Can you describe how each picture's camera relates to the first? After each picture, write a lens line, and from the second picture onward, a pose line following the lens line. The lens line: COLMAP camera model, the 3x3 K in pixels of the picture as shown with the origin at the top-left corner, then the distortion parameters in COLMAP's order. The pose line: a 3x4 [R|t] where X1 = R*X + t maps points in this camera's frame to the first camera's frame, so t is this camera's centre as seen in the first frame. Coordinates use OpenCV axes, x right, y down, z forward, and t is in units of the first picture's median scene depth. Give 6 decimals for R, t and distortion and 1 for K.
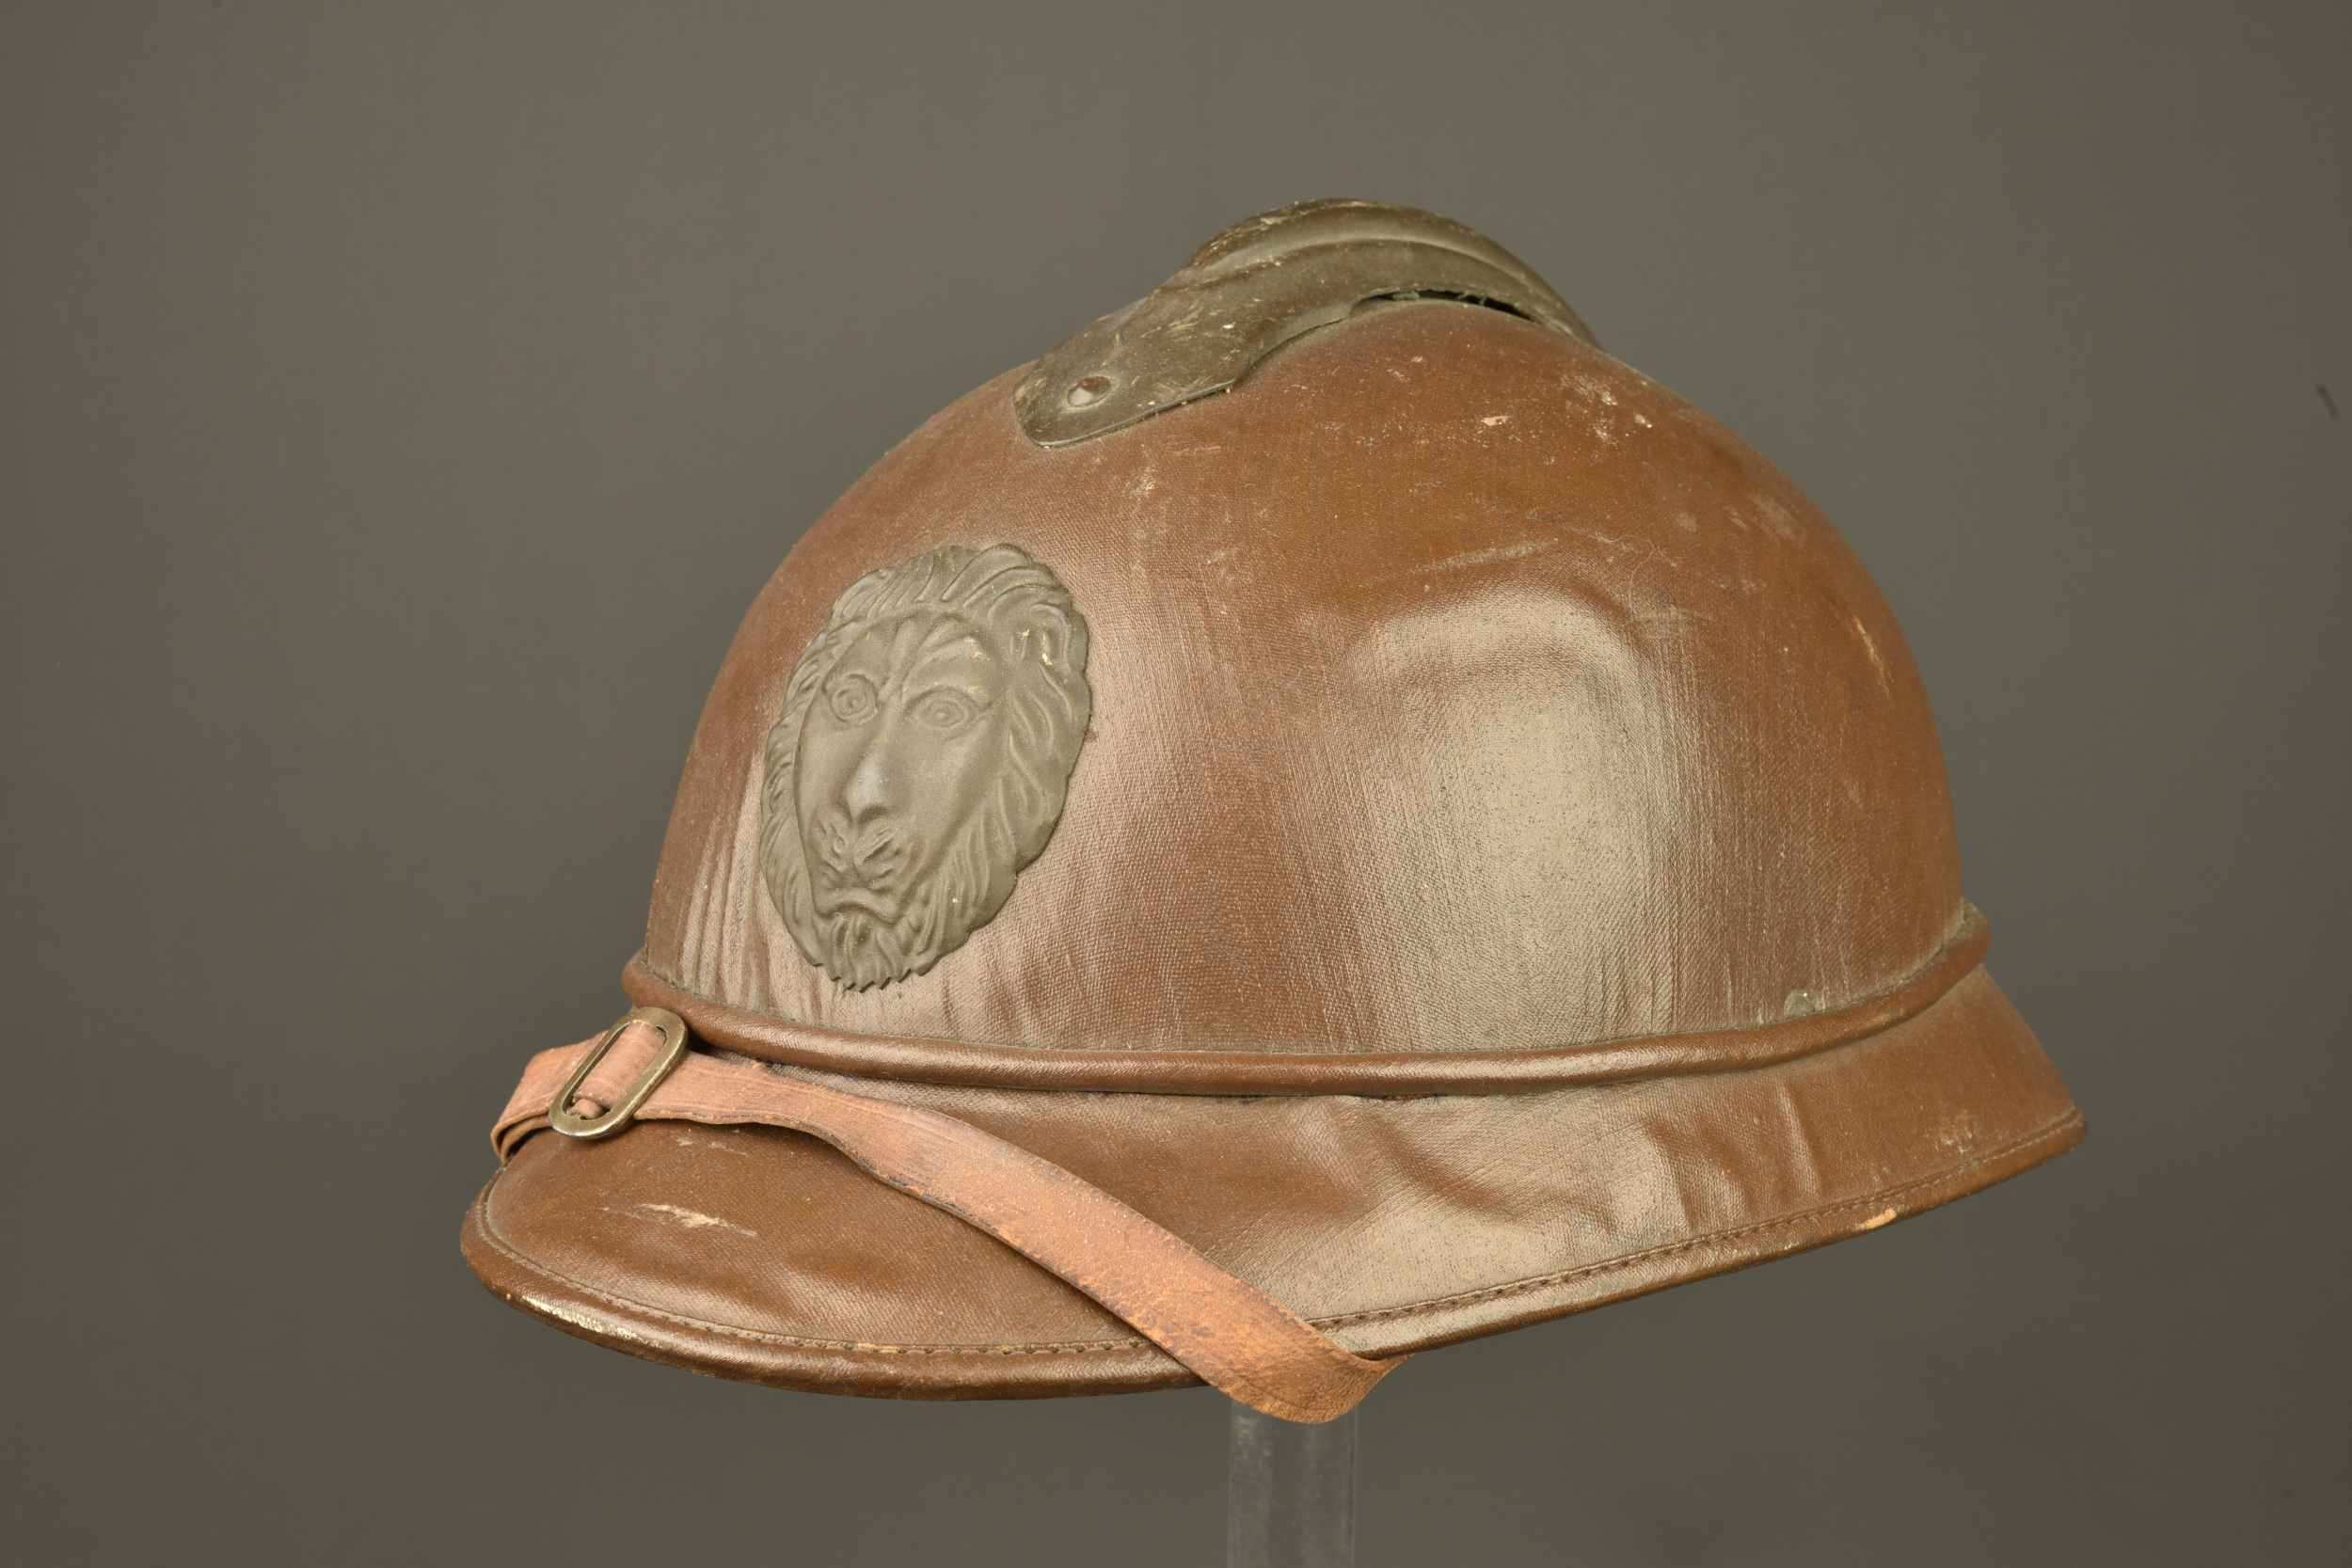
lens RADIAL K [[4003.3, 0, 1161.2], [0, 4003.3, 776.1], [0, 0, 1]] dist [-0.003639, 0.000000]
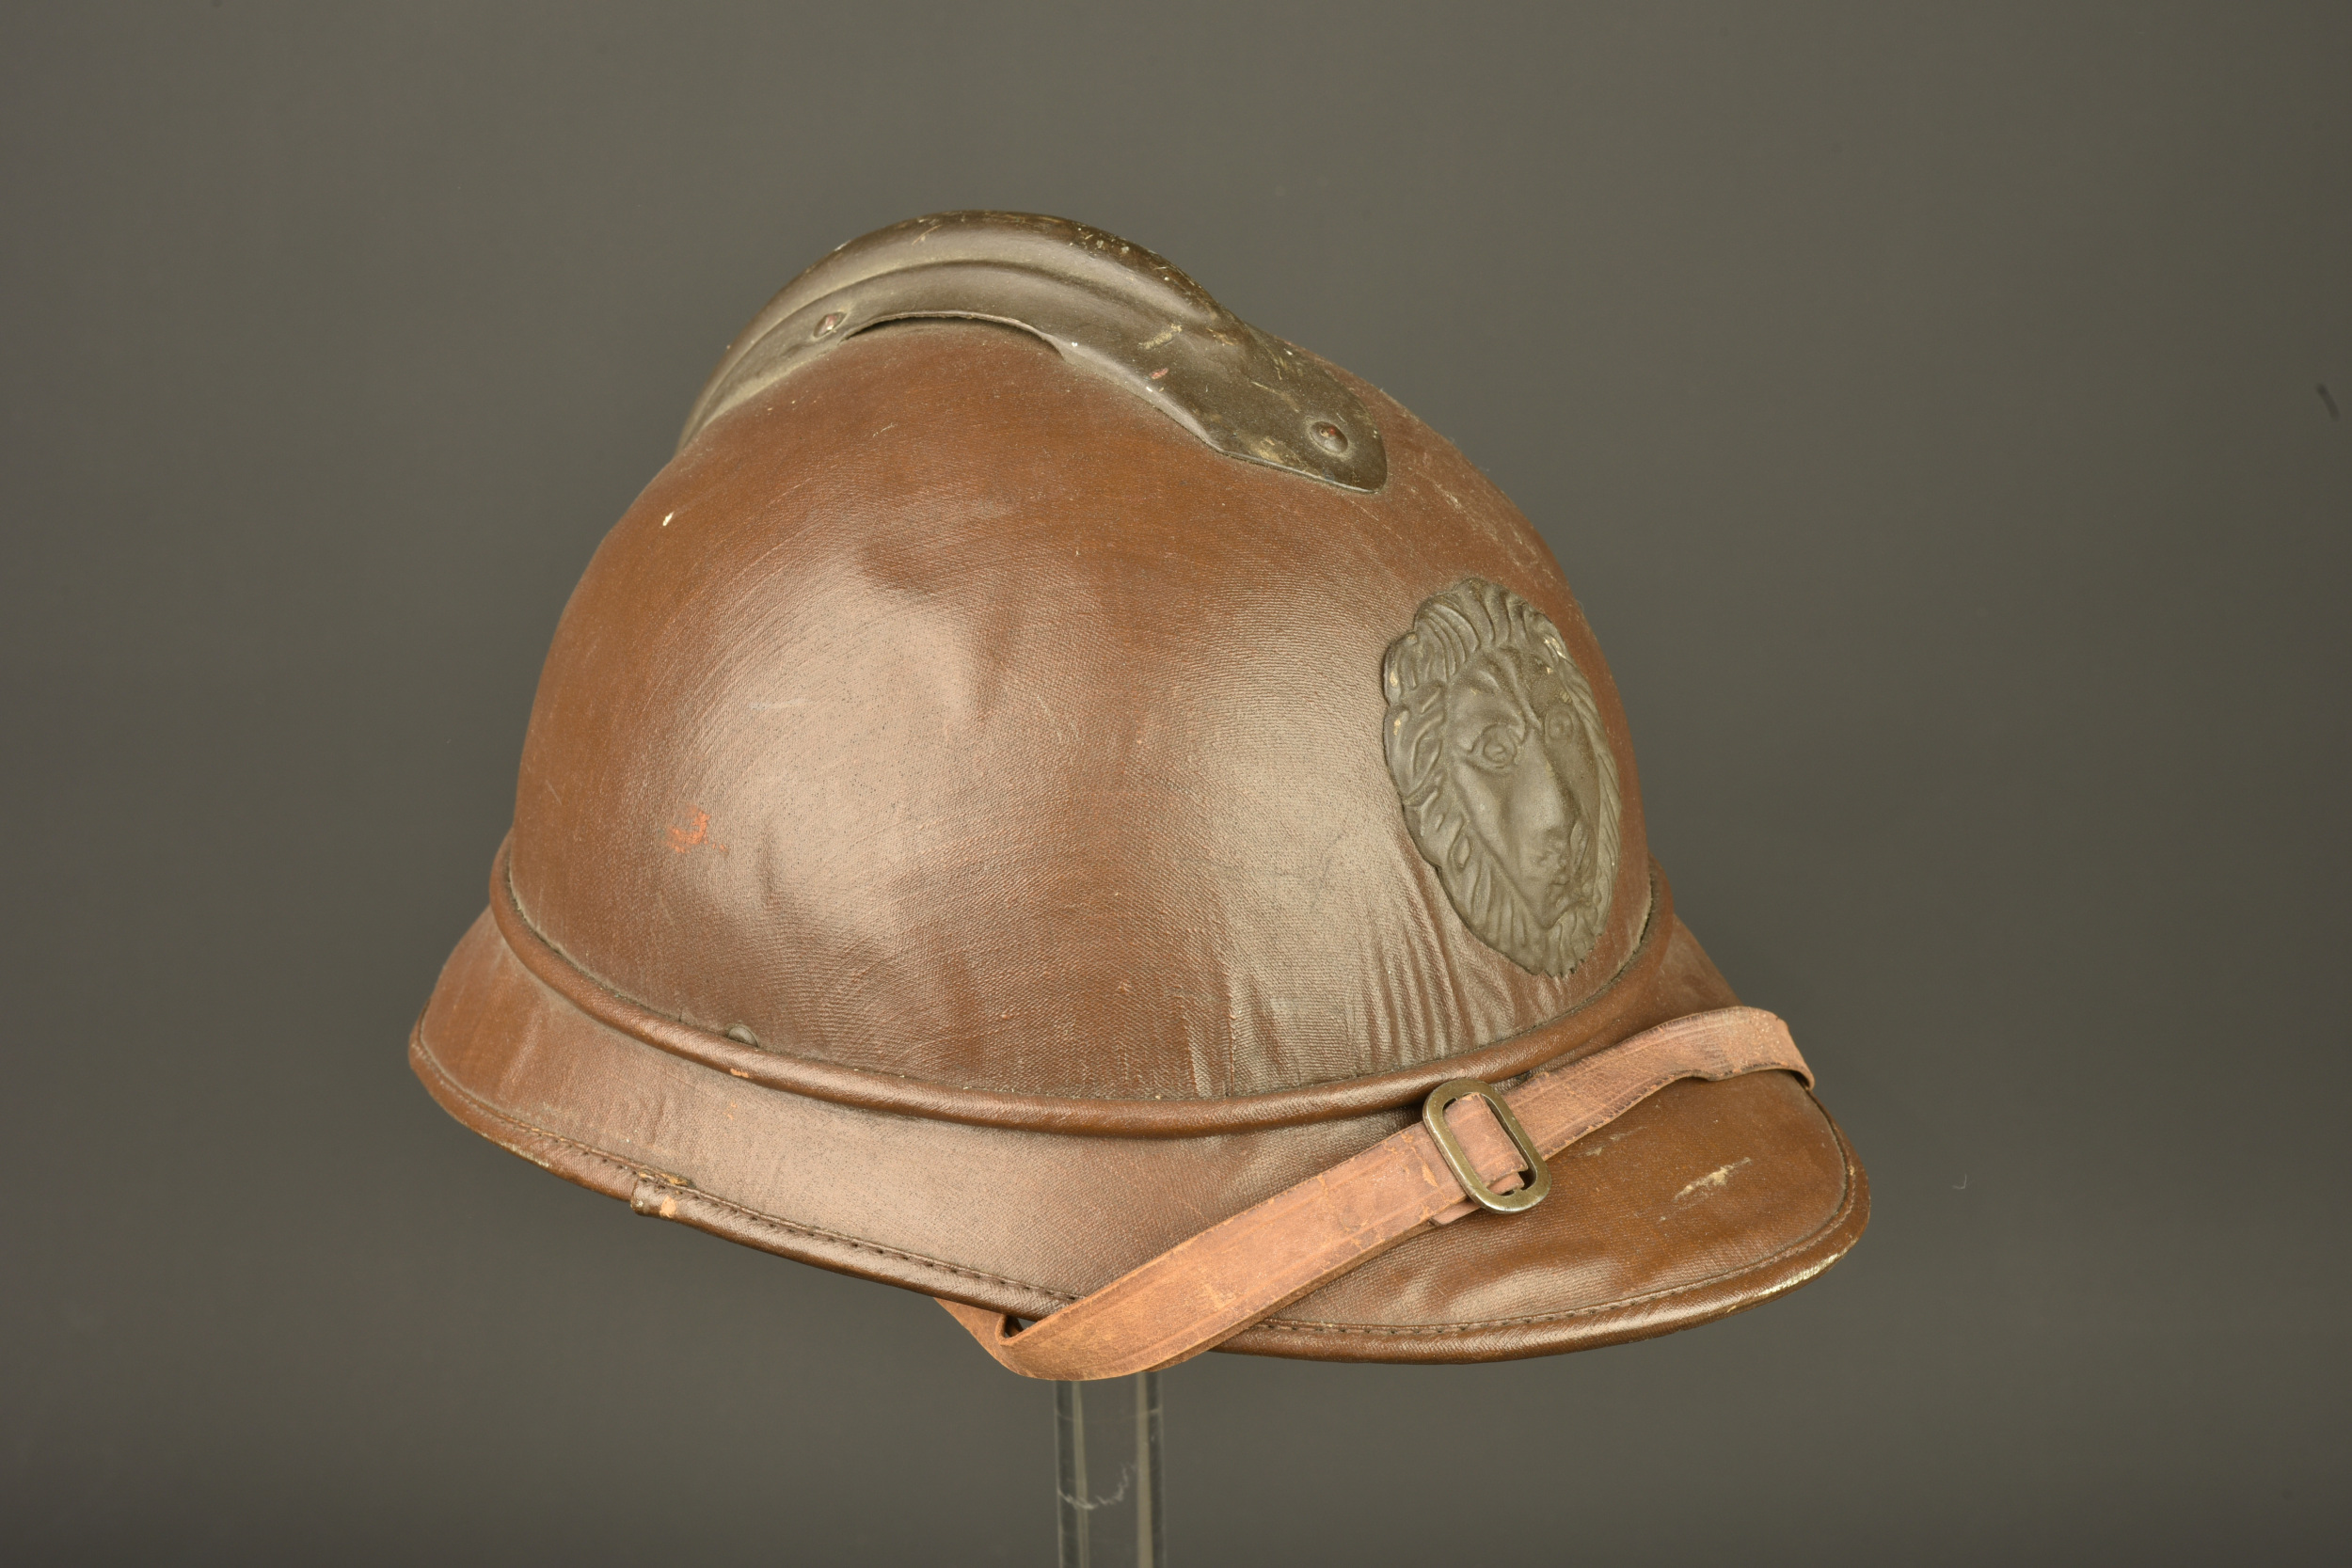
lens RADIAL K [[4003.3, 0, 1167.6], [0, 4003.3, 776.9], [0, 0, 1]] dist [-0.003639, 0.000000]
pose [[-0.006956, -0.322939, 0.946394, -1.160433], [0.121058, 0.939184, 0.321369, -0.389816], [-0.992621, 0.116804, 0.032561, 1.066732]]
